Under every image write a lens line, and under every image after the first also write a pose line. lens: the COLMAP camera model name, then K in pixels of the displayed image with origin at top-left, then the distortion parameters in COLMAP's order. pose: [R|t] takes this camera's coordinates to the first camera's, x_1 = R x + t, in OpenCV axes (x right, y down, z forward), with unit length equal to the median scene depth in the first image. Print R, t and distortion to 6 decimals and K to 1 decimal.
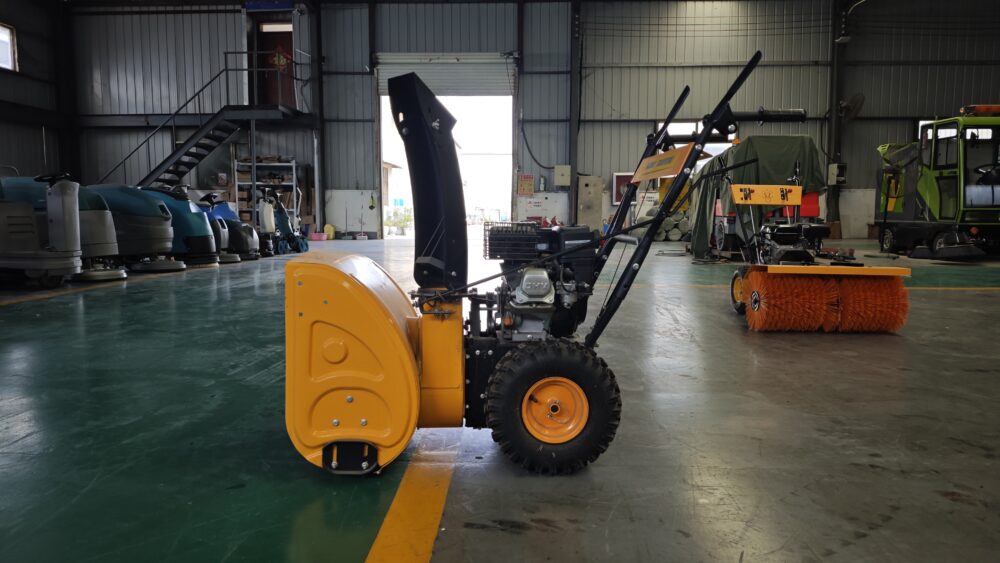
lens RADIAL K [[702.5, 0, 495.1], [0, 702.5, 282.0], [0, 0, 1]] dist [0.047403, -0.051059]
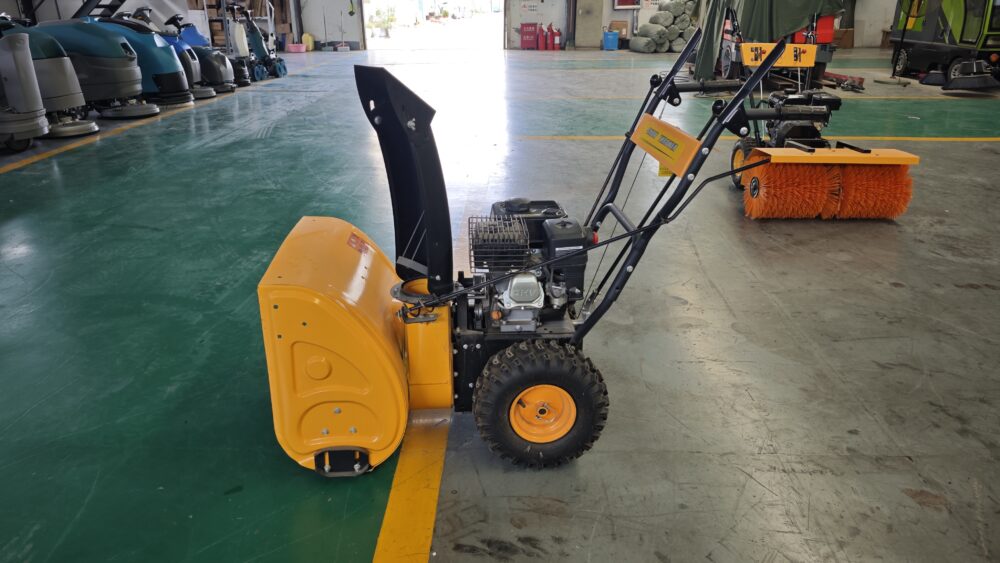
lens RADIAL K [[702.5, 0, 496.6], [0, 702.5, 283.0], [0, 0, 1]] dist [0.047403, -0.051059]
pose [[0.999888, -0.012200, 0.008641, 0.002722], [0.009200, 0.957714, 0.287573, -0.061441], [-0.011784, -0.287462, 0.957720, 0.019275]]
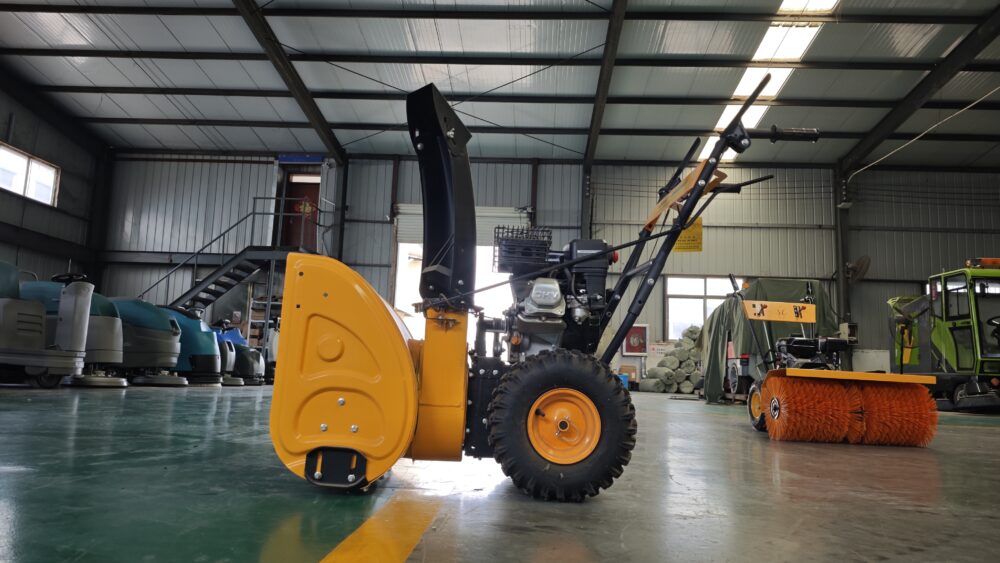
lens RADIAL K [[702.5, 0, 495.5], [0, 702.5, 284.0], [0, 0, 1]] dist [0.047403, -0.051059]
pose [[0.999164, 0.037063, -0.017268, 0.001150], [-0.040028, 0.972804, -0.228143, 0.045965], [0.008343, 0.228644, 0.973474, 0.014178]]
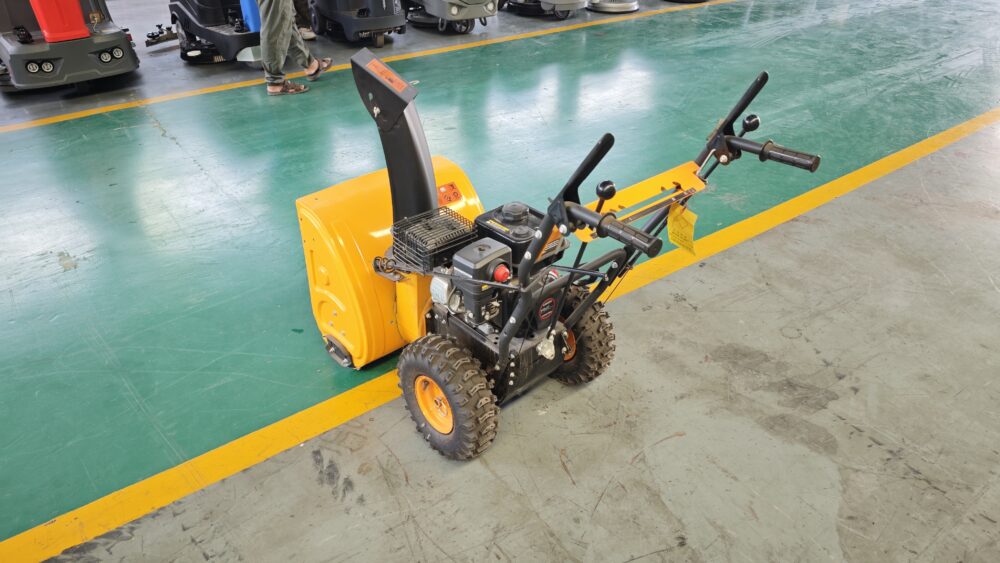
lens RADIAL K [[702.5, 0, 495.7], [0, 702.5, 285.6], [0, 0, 1]] dist [0.047403, -0.051059]
pose [[0.624641, 0.417860, -0.659710, 0.165311], [-0.078354, 0.874067, 0.479444, -0.105849], [0.776971, -0.247790, 0.578720, 0.106638]]
